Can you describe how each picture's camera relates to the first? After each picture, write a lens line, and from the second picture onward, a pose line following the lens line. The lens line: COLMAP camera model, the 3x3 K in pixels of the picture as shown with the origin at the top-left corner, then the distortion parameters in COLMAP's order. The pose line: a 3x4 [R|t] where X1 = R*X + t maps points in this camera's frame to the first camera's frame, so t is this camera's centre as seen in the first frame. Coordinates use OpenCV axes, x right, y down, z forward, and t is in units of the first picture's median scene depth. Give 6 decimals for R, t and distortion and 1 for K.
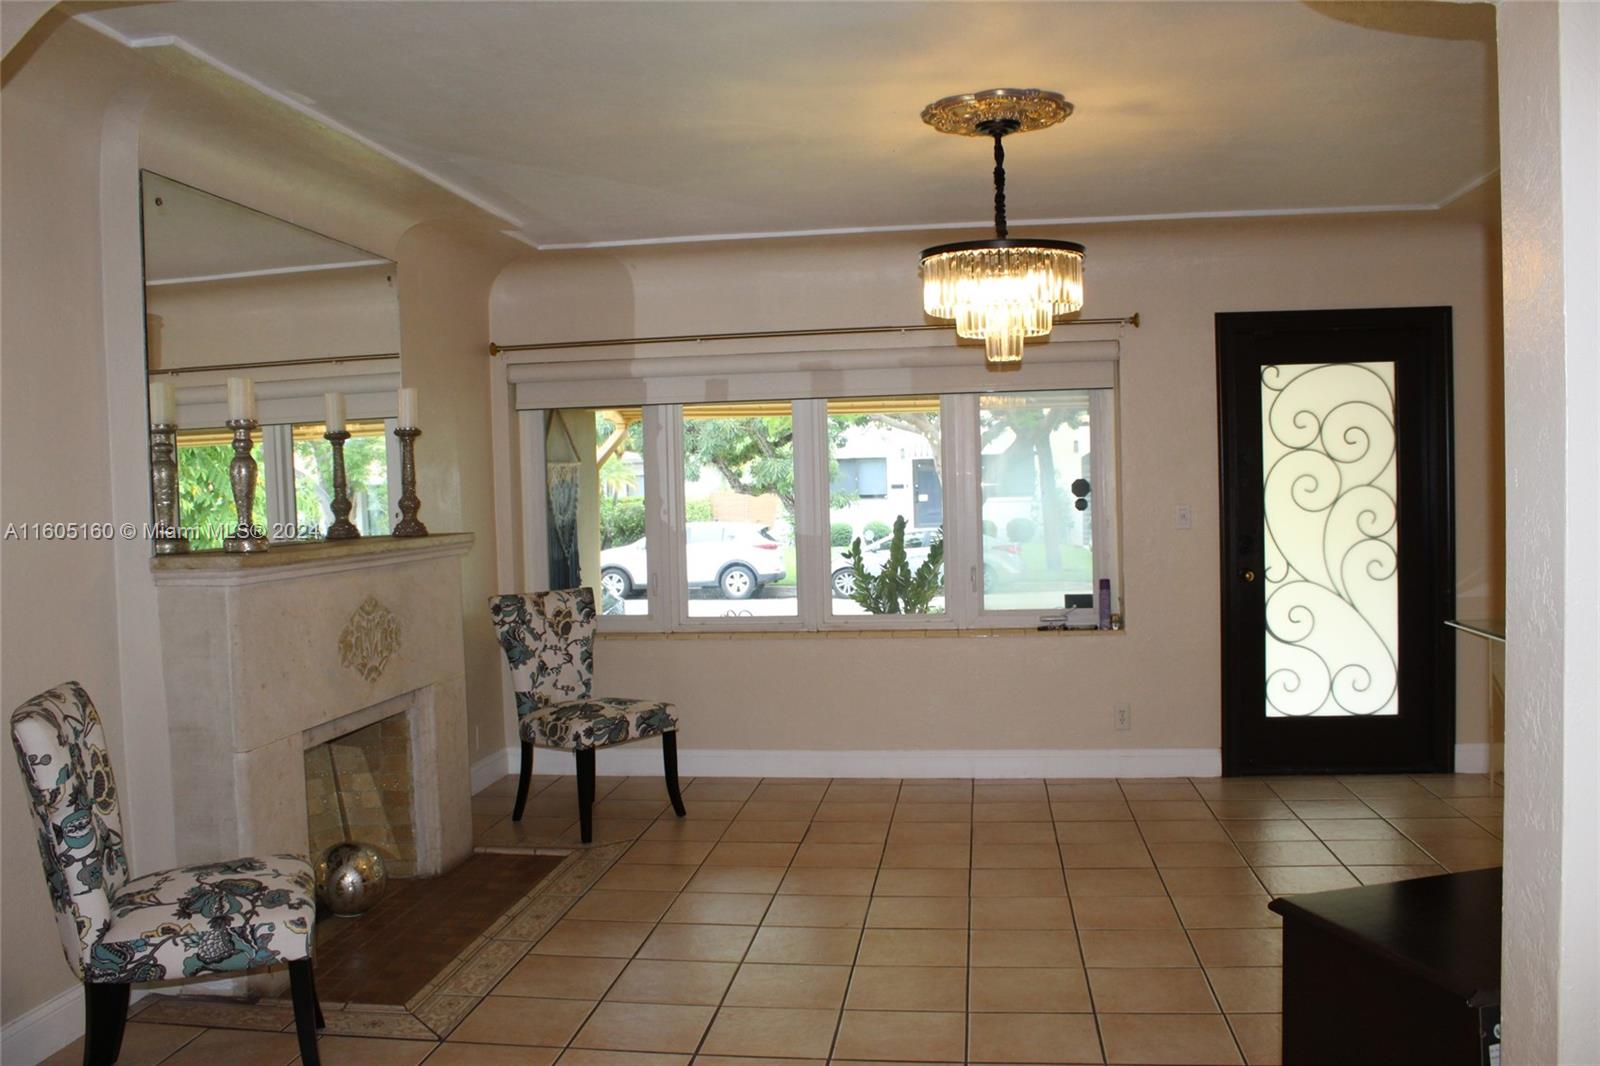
lens RADIAL K [[1312.8, 0, 800.0], [0, 1312.8, 533.0], [0, 0, 1]] dist [-0.168568, 0.142880]
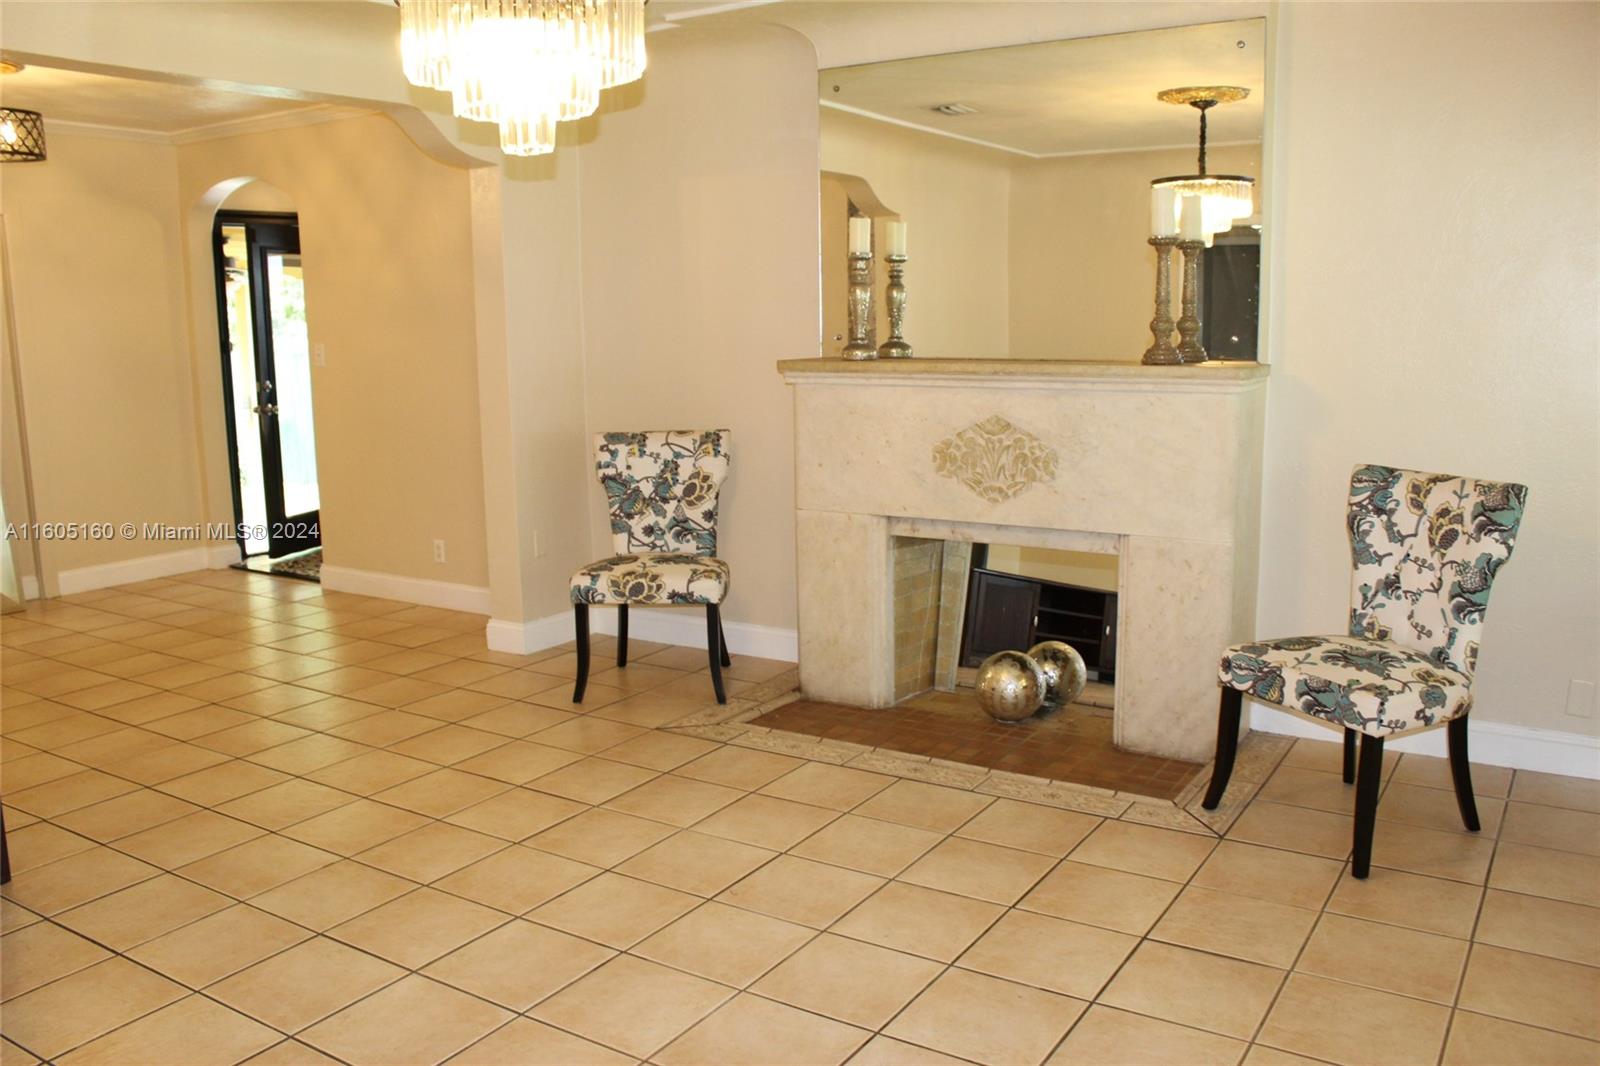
lens RADIAL K [[1312.8, 0, 800.0], [0, 1312.8, 533.0], [0, 0, 1]] dist [-0.168568, 0.142880]
pose [[-0.417763, 0.182360, -0.890067, 0.456342], [-0.005973, 0.979078, 0.203400, -0.047693], [0.908536, 0.090289, -0.407933, 0.900918]]
